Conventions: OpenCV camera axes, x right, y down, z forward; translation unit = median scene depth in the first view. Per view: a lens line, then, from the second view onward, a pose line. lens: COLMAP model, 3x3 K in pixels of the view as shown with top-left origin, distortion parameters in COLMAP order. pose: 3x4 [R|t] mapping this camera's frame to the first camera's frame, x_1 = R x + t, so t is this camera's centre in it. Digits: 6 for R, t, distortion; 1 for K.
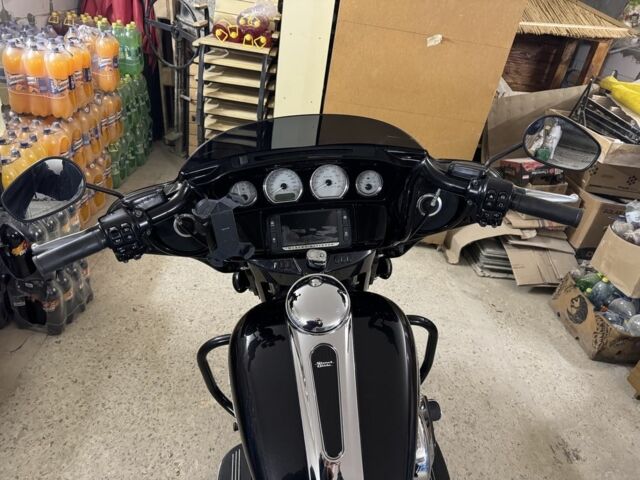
lens RADIAL K [[446.5, 0, 315.3], [0, 446.5, 242.8], [0, 0, 1]] dist [0.004777, -0.007803]
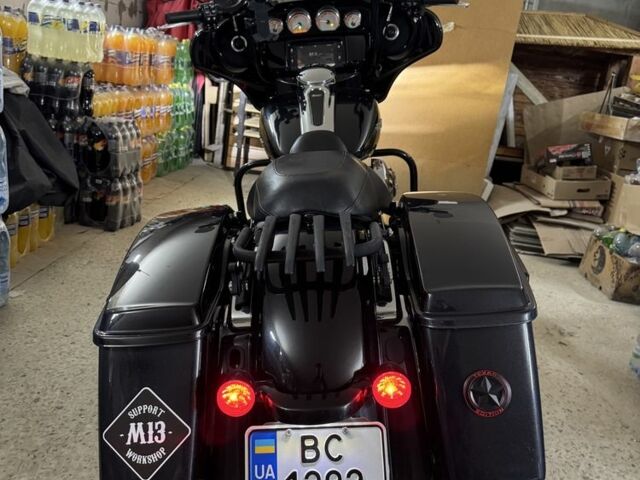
lens RADIAL K [[580.5, 0, 321.4], [0, 580.5, 238.1], [0, 0, 1]] dist [0.008655, 0.000000]
pose [[0.995829, 0.015469, -0.089922, 0.074742], [-0.038202, 0.965672, -0.256939, 0.416113], [0.082860, 0.259302, 0.962235, -0.292318]]
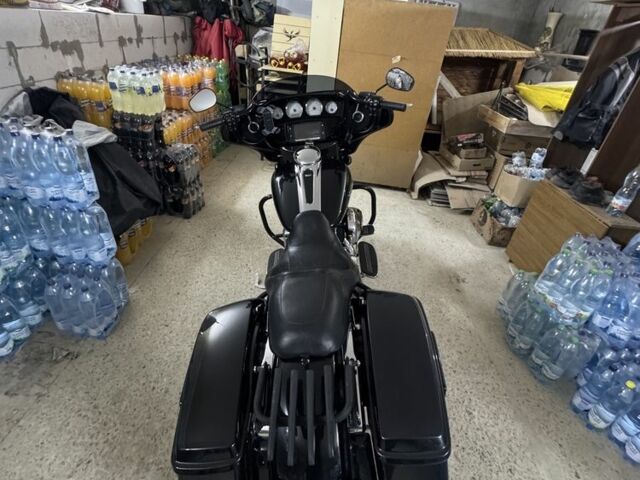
lens RADIAL K [[328.4, 0, 321.4], [0, 328.4, 236.3], [0, 0, 1]] dist [-0.012385, 0.006698]
pose [[0.996668, 0.004123, -0.081459, 0.075069], [-0.002600, 0.999820, 0.018795, 0.177921], [0.081522, -0.018521, 0.996499, -0.250140]]
